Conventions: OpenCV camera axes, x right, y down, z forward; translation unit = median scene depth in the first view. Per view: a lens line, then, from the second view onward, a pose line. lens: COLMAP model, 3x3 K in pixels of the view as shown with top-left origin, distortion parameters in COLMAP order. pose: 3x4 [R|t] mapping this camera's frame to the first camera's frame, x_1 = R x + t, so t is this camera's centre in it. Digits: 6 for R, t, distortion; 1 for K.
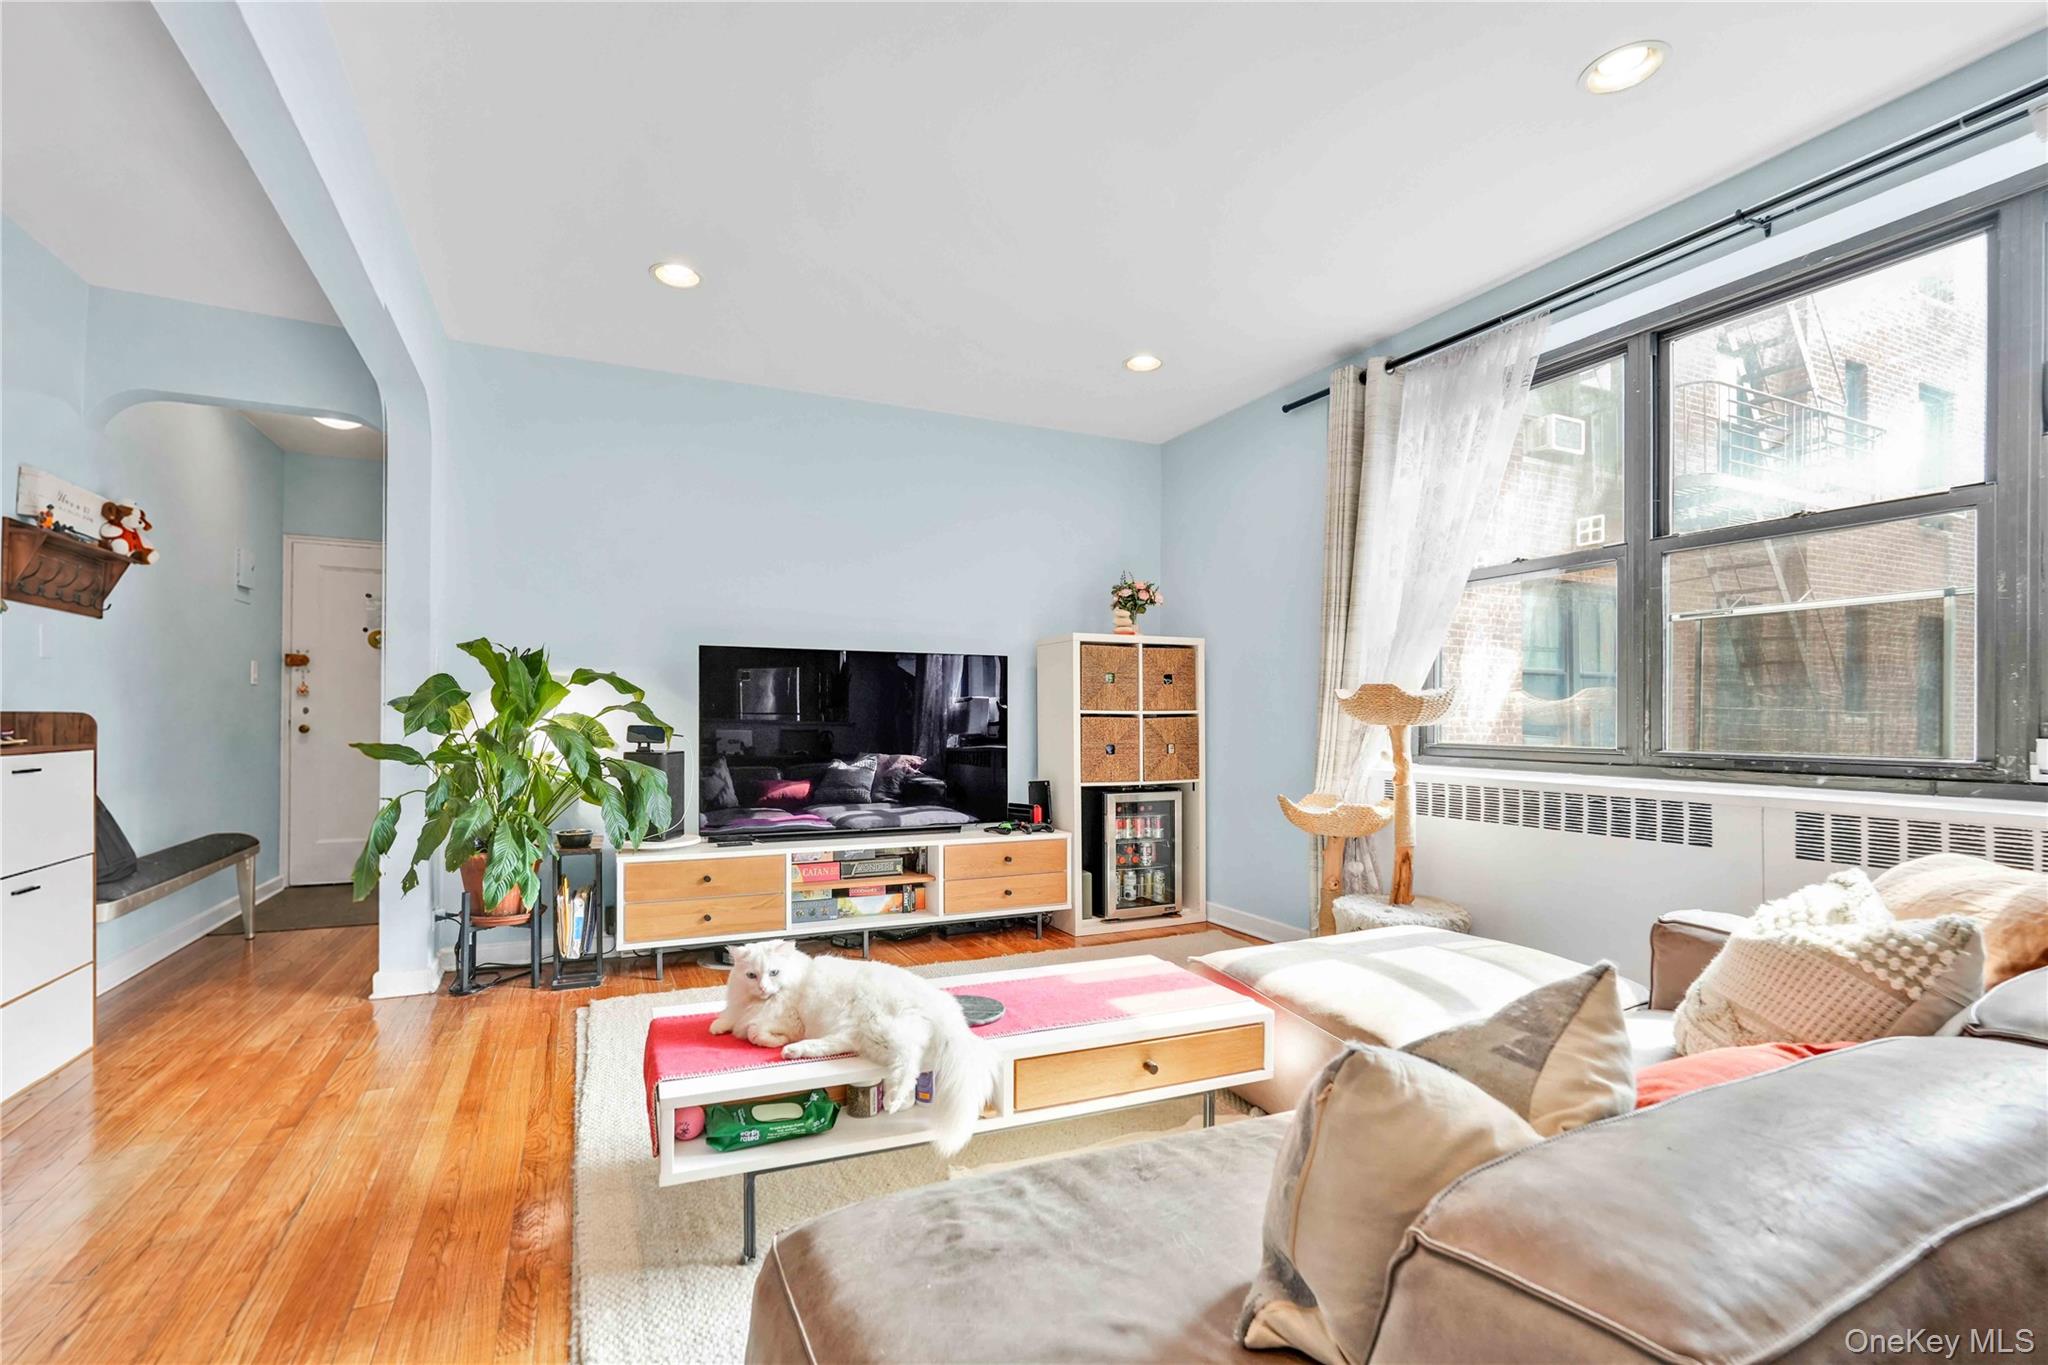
lens RADIAL K [[914.7, 0, 1000.6], [0, 914.7, 715.8], [0, 0, 1]] dist [-0.013156, 0.007279]
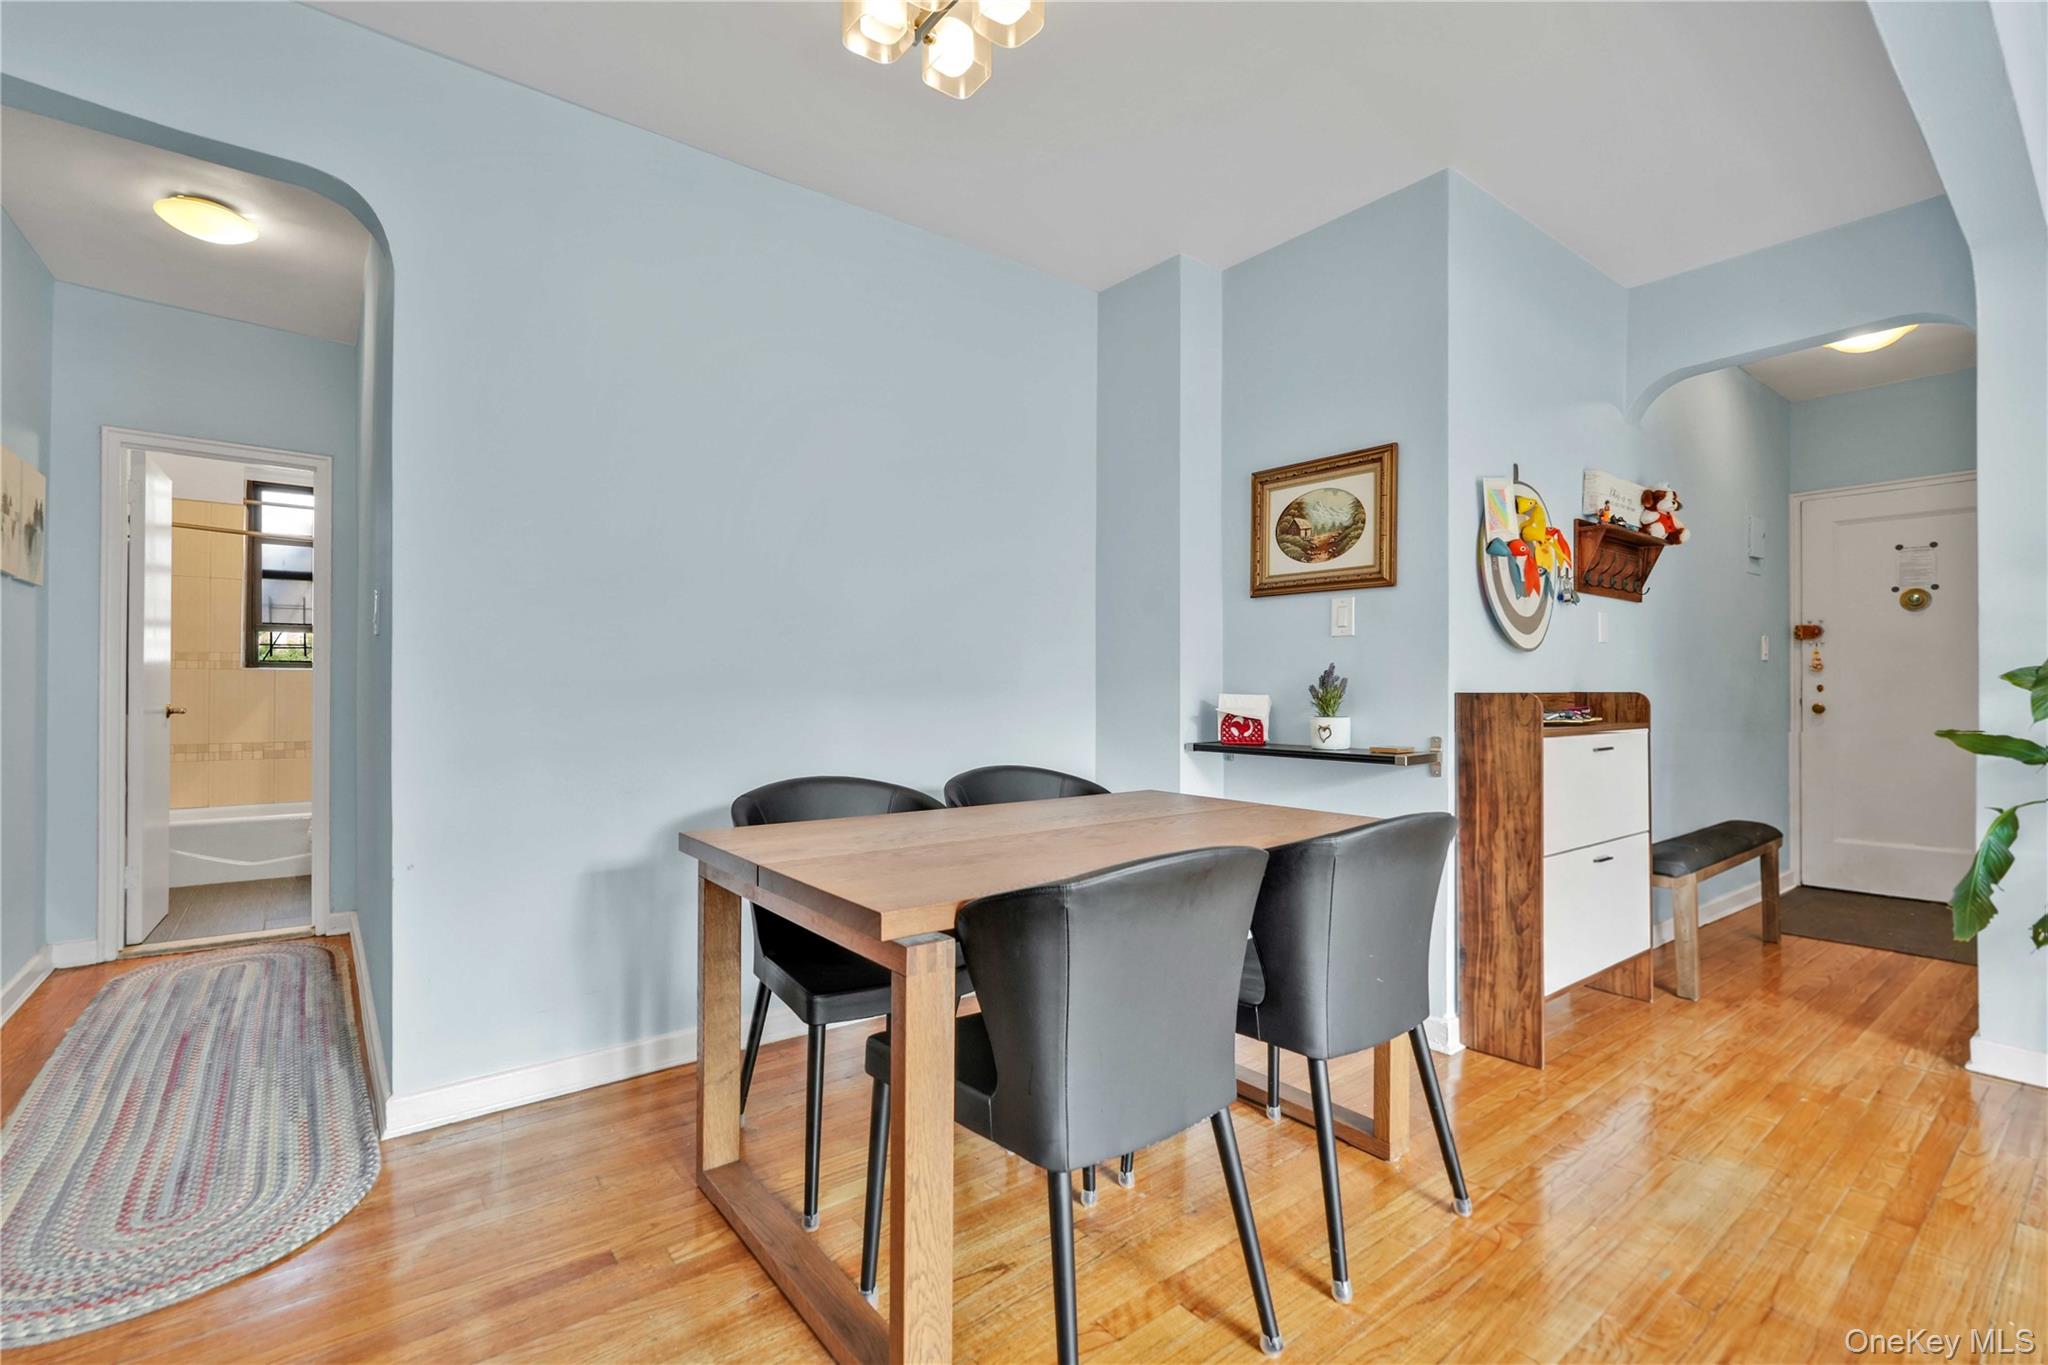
lens RADIAL K [[914.7, 0, 1013.2], [0, 914.7, 684.8], [0, 0, 1]] dist [-0.013156, 0.007279]
pose [[0.230861, -0.012877, -0.972901, -0.133855], [0.003934, 0.999917, -0.012301, -0.002169], [0.972979, -0.000988, 0.230893, 0.052887]]
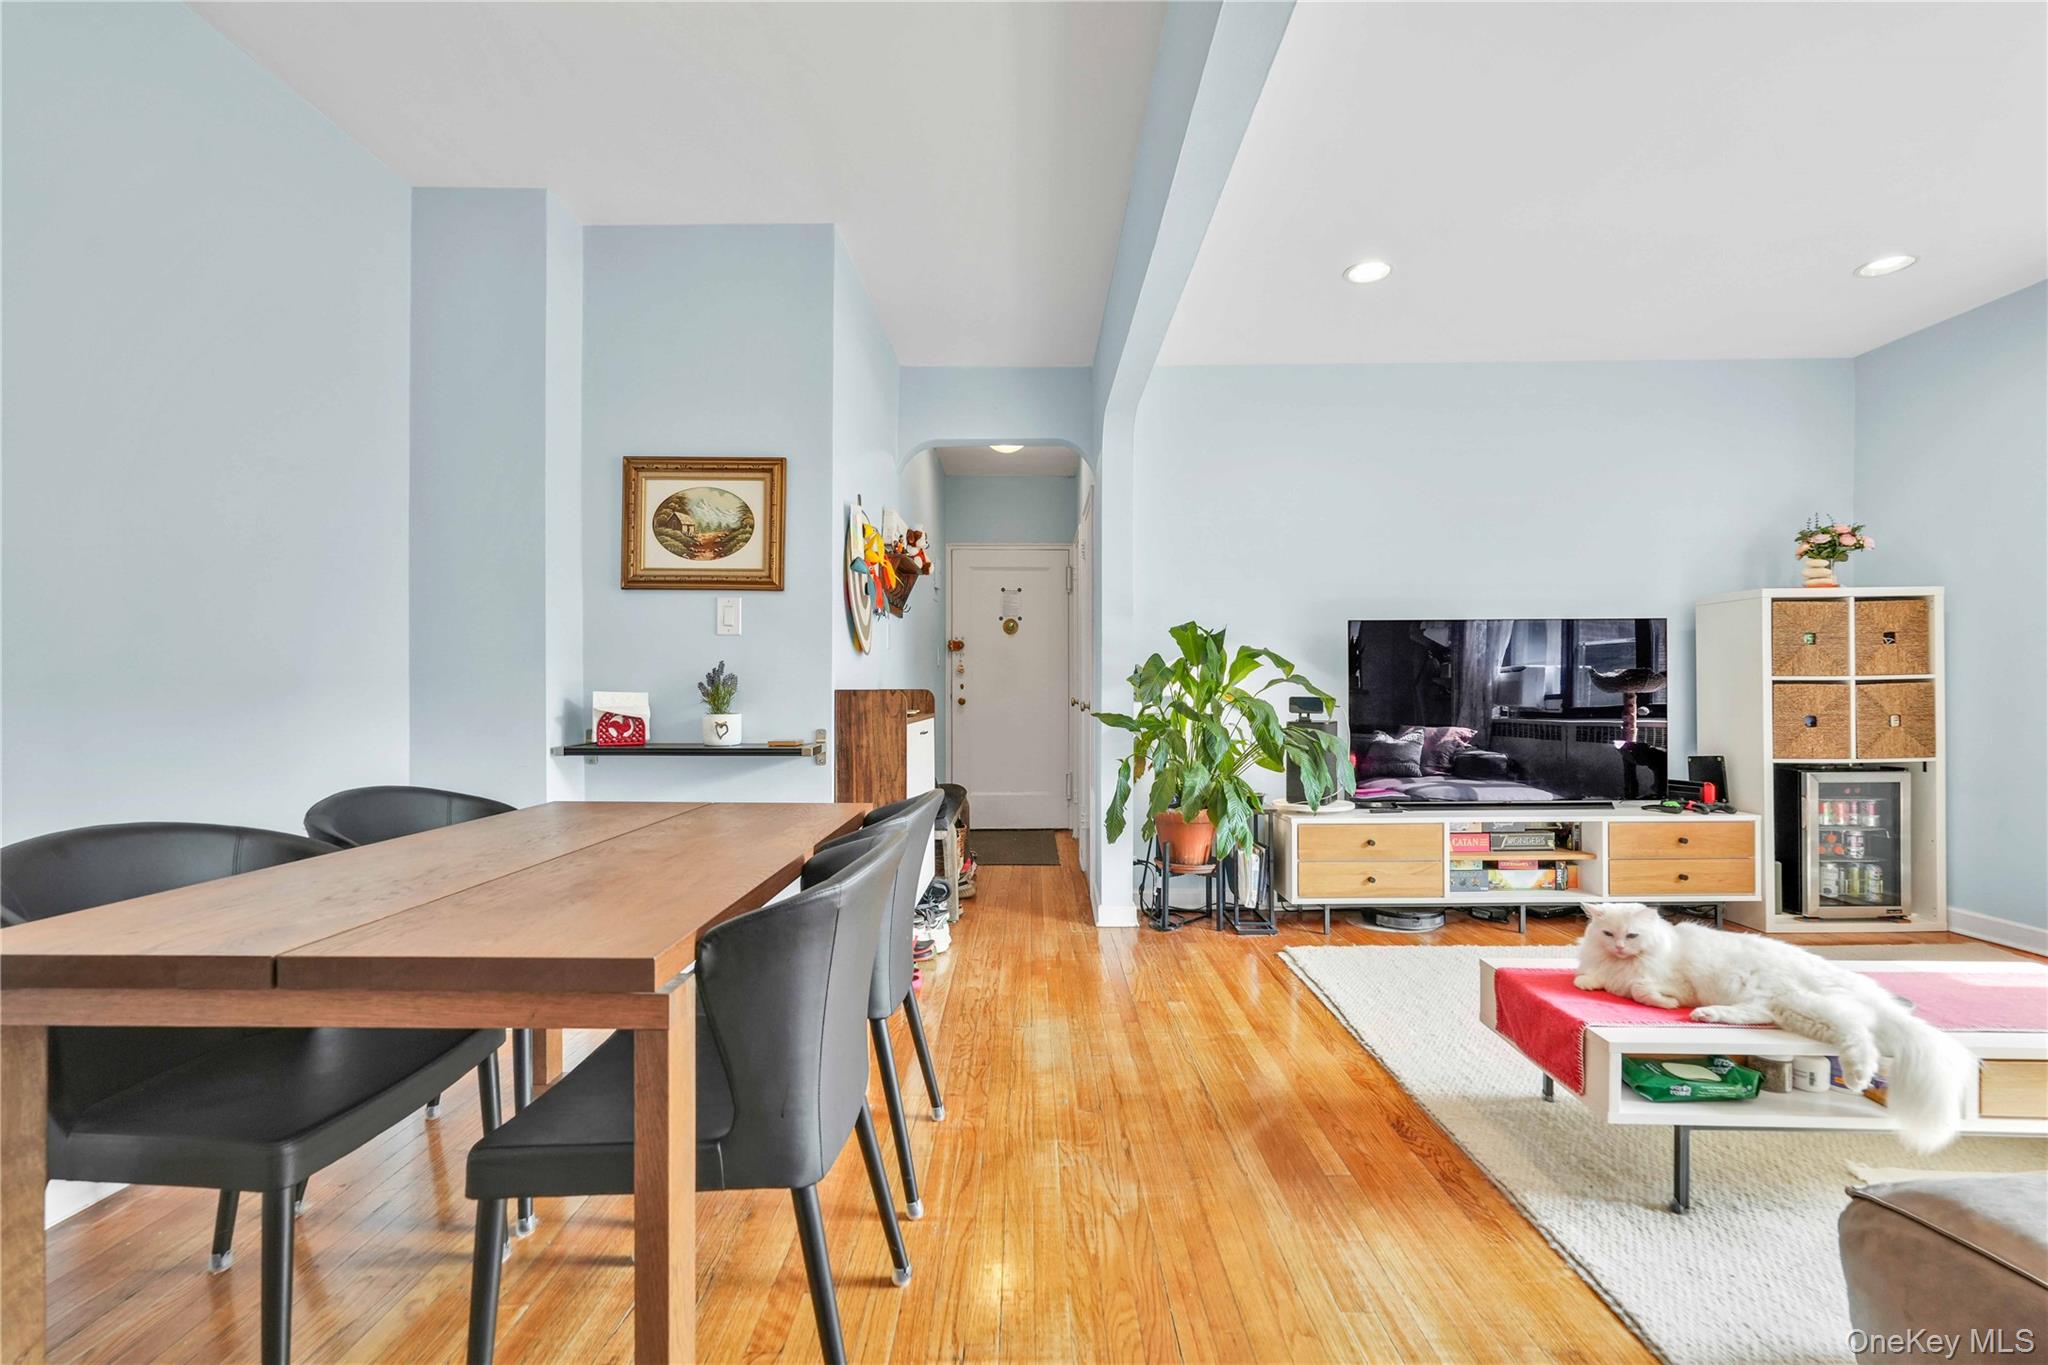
lens RADIAL K [[914.7, 0, 1026.0], [0, 914.7, 693.5], [0, 0, 1]] dist [-0.013156, 0.007279]
pose [[0.907540, -0.007339, -0.419901, -0.265589], [0.010047, 0.999941, 0.004238, -0.001478], [0.419845, -0.008065, 0.907560, -0.128344]]
